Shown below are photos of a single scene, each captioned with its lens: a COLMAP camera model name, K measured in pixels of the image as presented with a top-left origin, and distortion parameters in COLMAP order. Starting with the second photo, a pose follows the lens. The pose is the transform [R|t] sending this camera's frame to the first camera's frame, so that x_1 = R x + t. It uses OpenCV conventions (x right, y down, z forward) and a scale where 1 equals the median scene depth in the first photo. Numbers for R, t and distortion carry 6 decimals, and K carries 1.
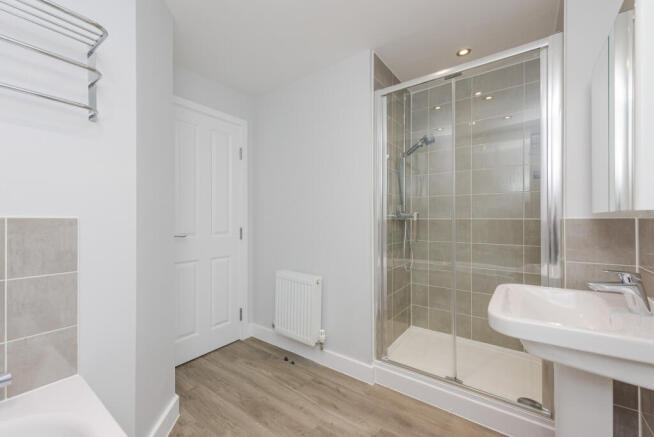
lens RADIAL K [[264.0, 0, 328.1], [0, 264.0, 217.9], [0, 0, 1]] dist [0.015939, -0.002883]
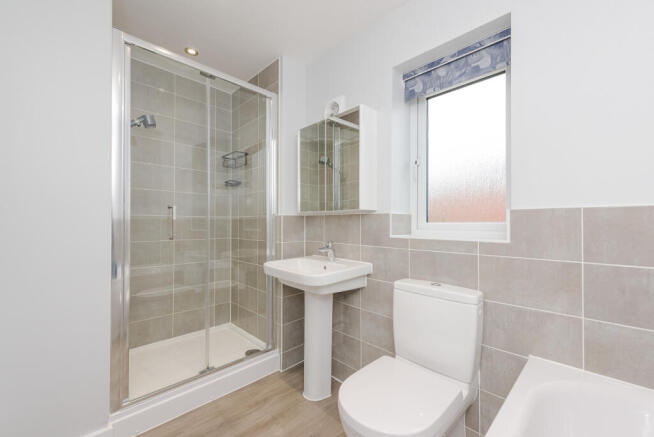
lens RADIAL K [[264.0, 0, 326.7], [0, 264.0, 221.6], [0, 0, 1]] dist [0.015939, -0.002883]
pose [[0.182363, -0.002647, 0.983228, -0.457685], [-0.018374, 0.999813, 0.006100, 0.011652], [-0.983060, -0.019179, 0.182280, 0.357994]]
